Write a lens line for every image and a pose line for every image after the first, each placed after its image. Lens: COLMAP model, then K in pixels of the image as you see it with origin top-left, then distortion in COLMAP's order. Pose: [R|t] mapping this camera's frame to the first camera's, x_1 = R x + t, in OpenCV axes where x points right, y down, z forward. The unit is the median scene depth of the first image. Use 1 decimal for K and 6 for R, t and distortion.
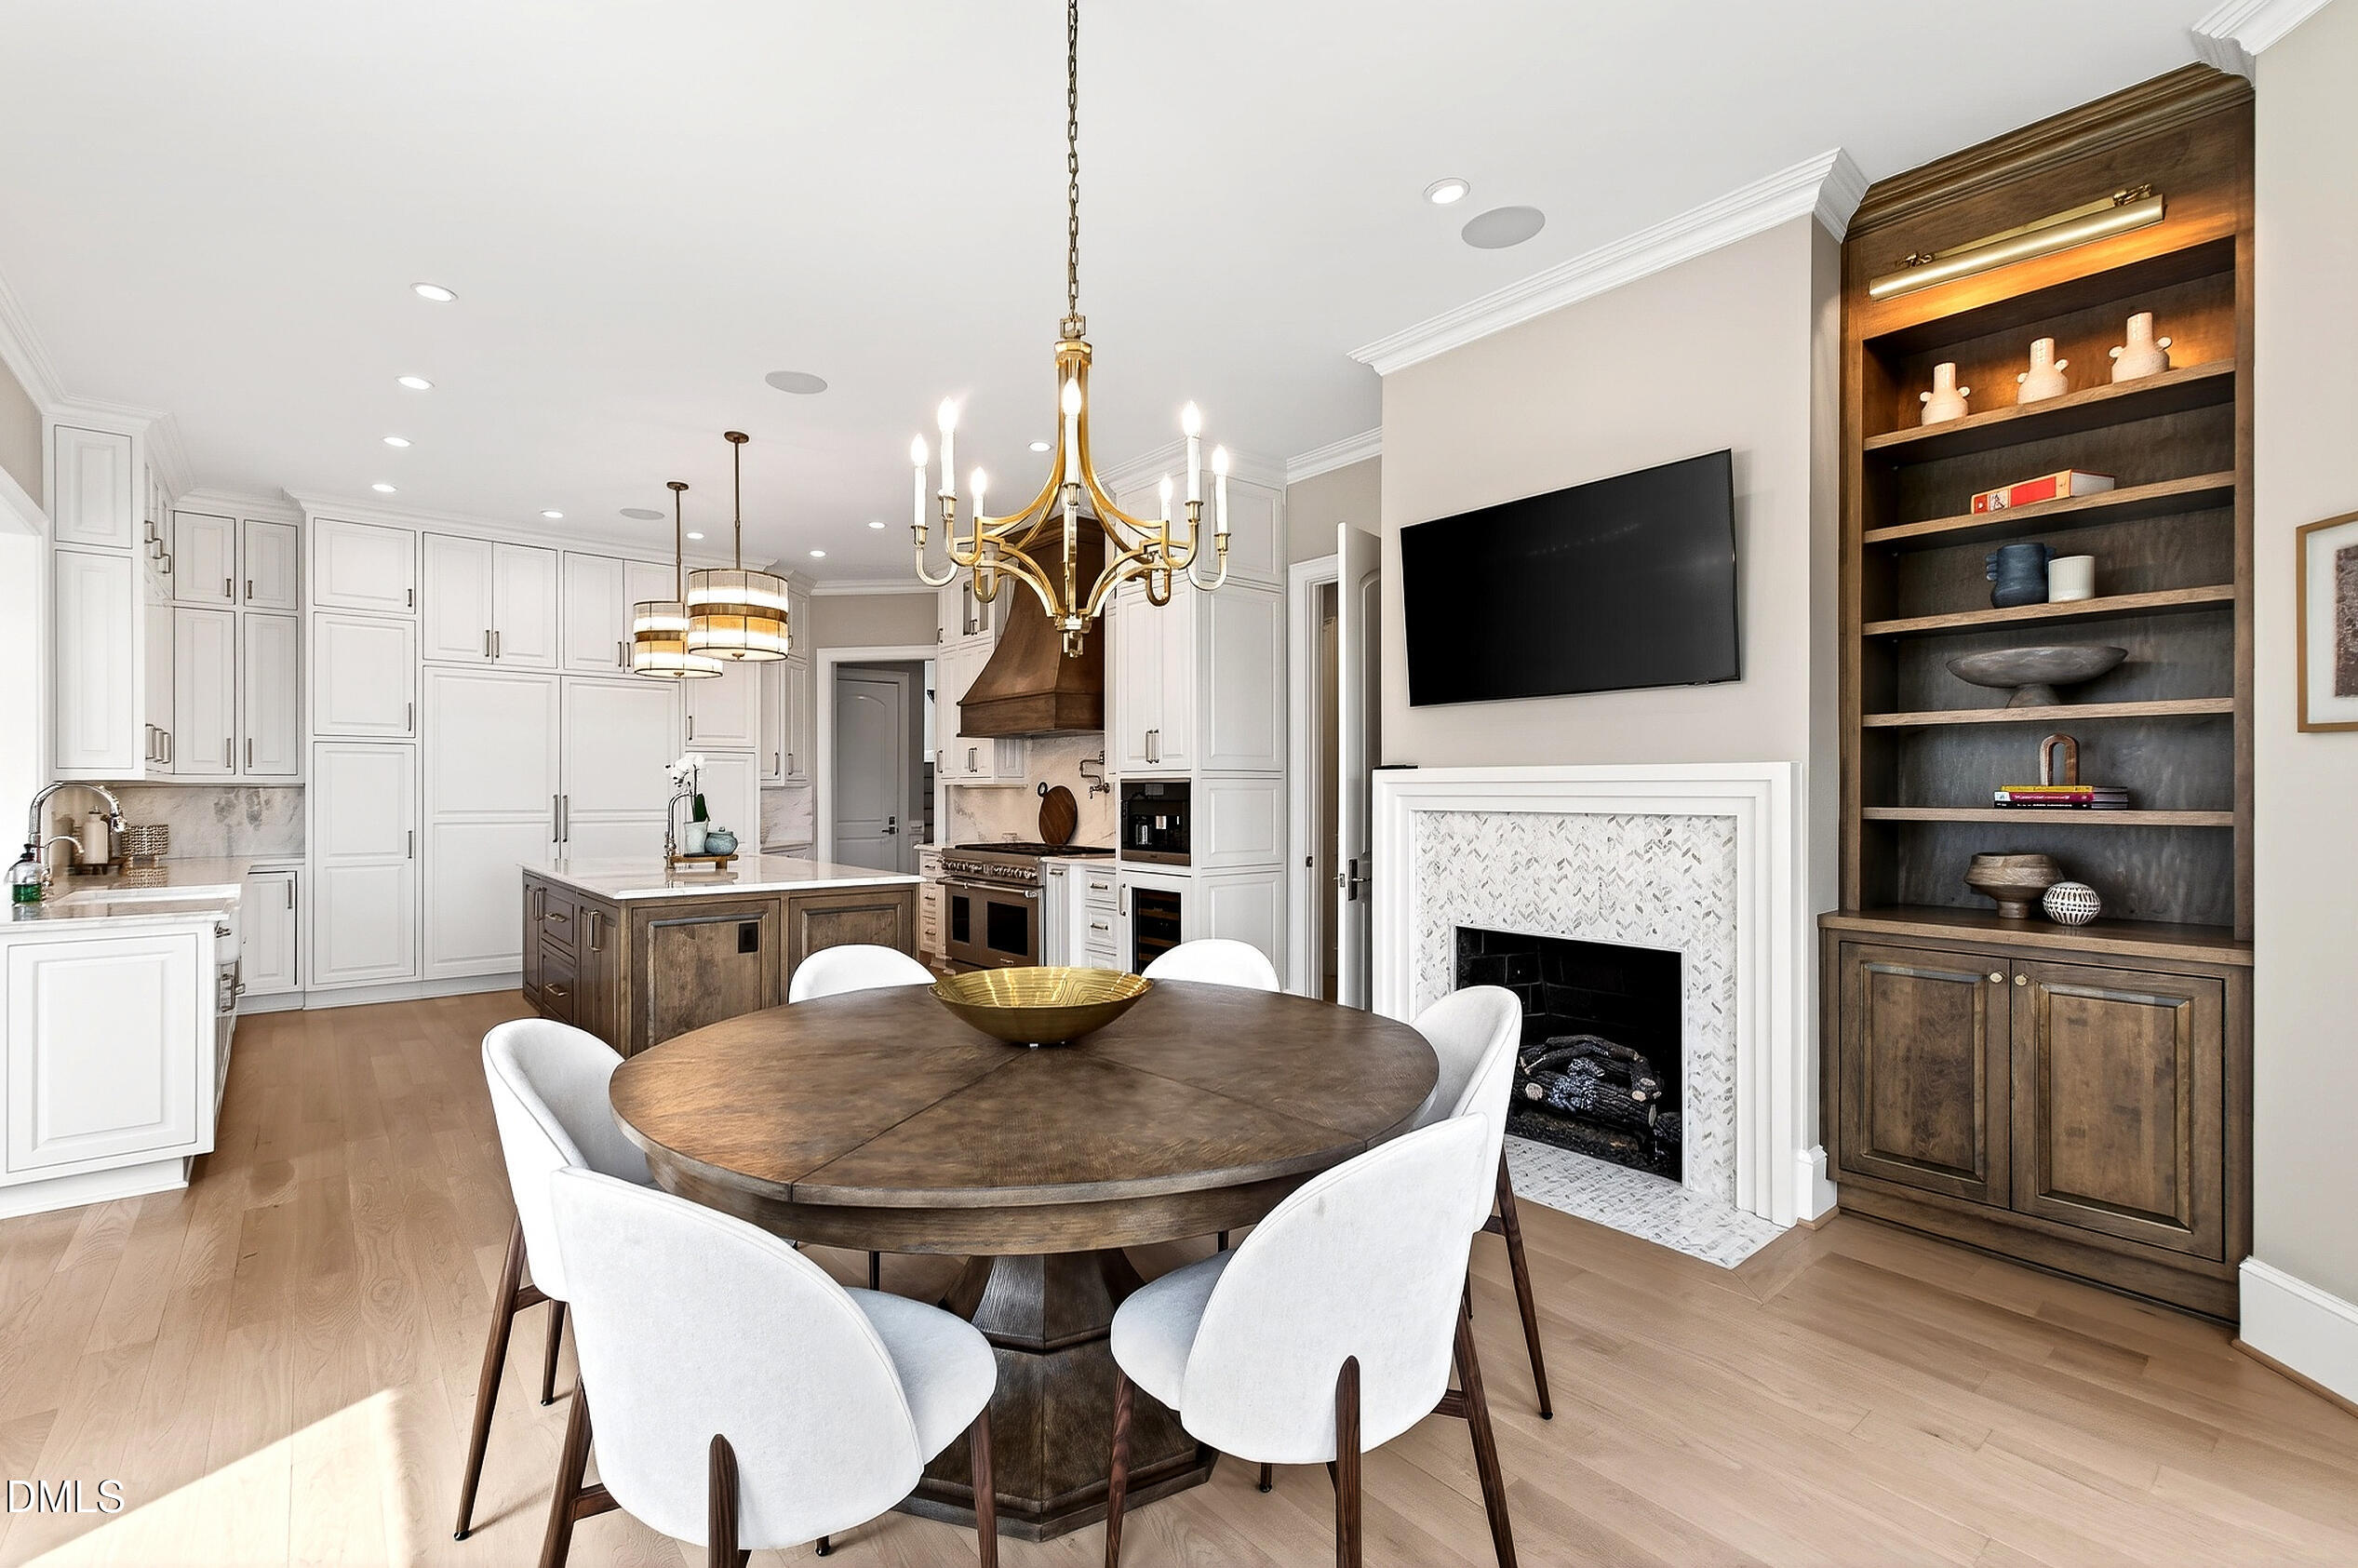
lens RADIAL K [[1037.9, 0, 1191.9], [0, 1037.9, 794.8], [0, 0, 1]] dist [0.002295, 0.000235]
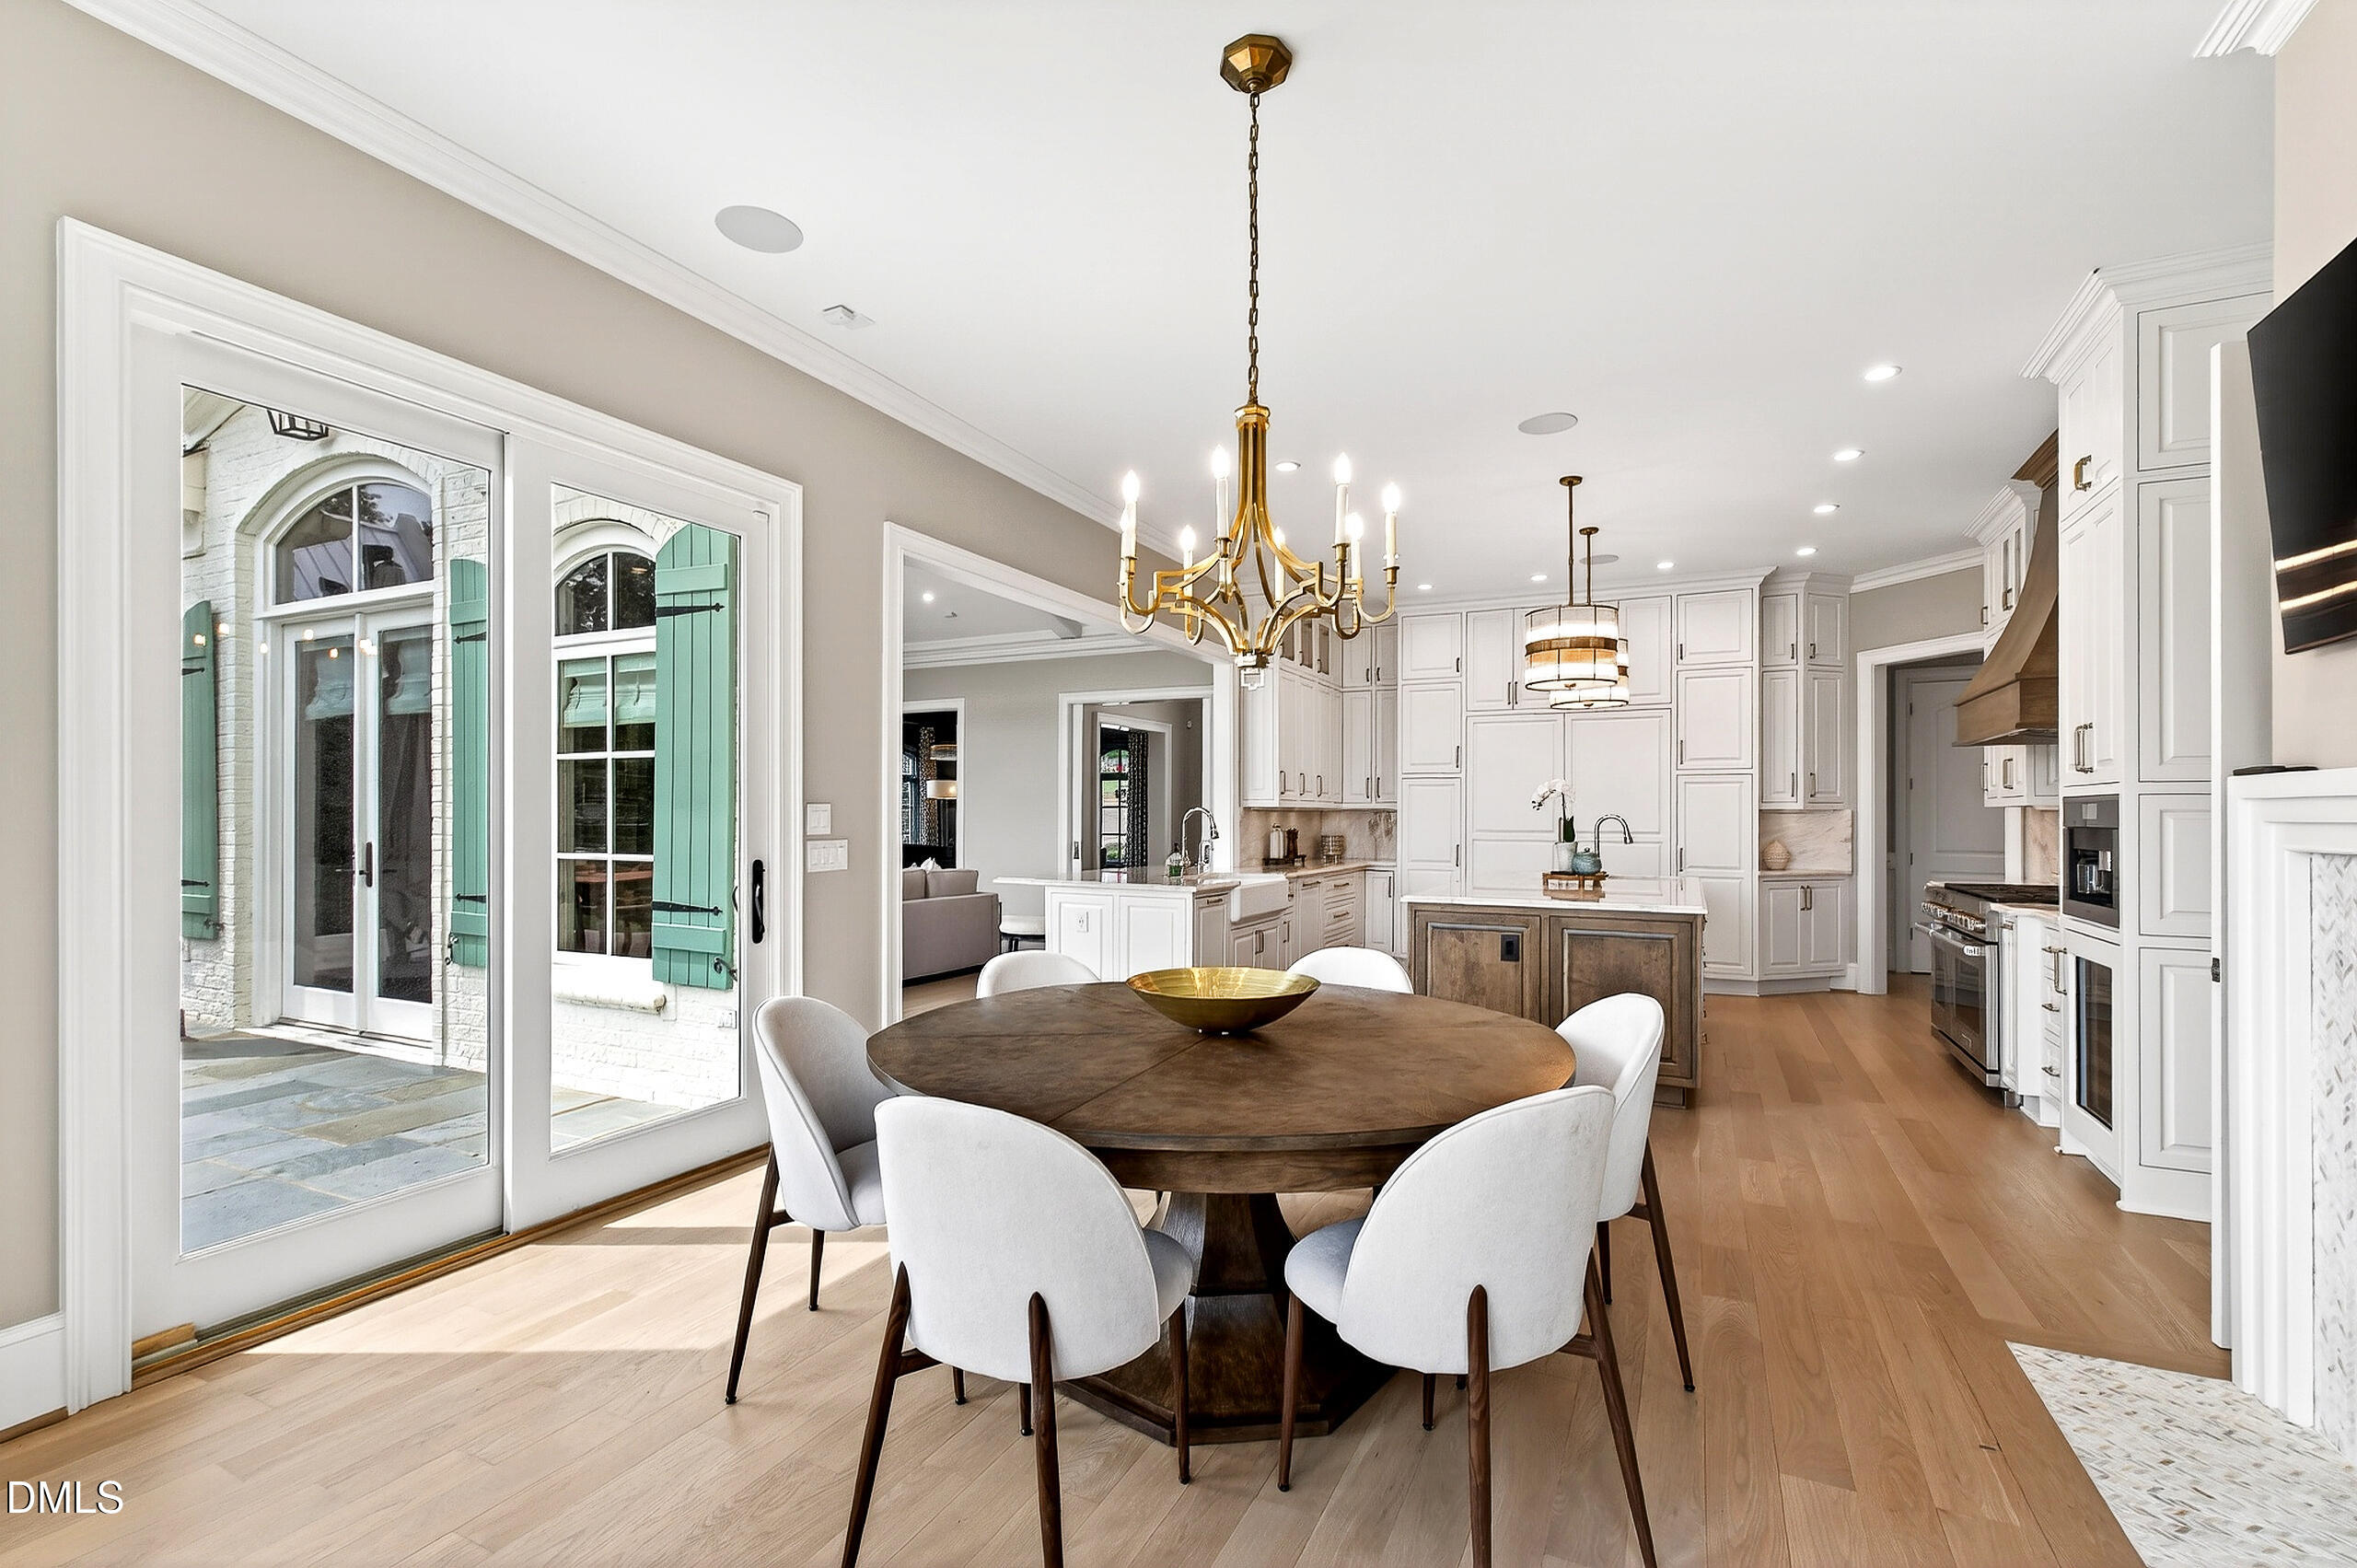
lens RADIAL K [[1042.7, 0, 1179.9], [0, 1042.7, 807.4], [0, 0, 1]] dist [0.002119, 0.000373]
pose [[0.396246, -0.005349, -0.918129, 0.360114], [-0.004984, 0.999956, -0.007977, 0.000166], [0.918131, 0.007737, 0.396202, 0.200175]]
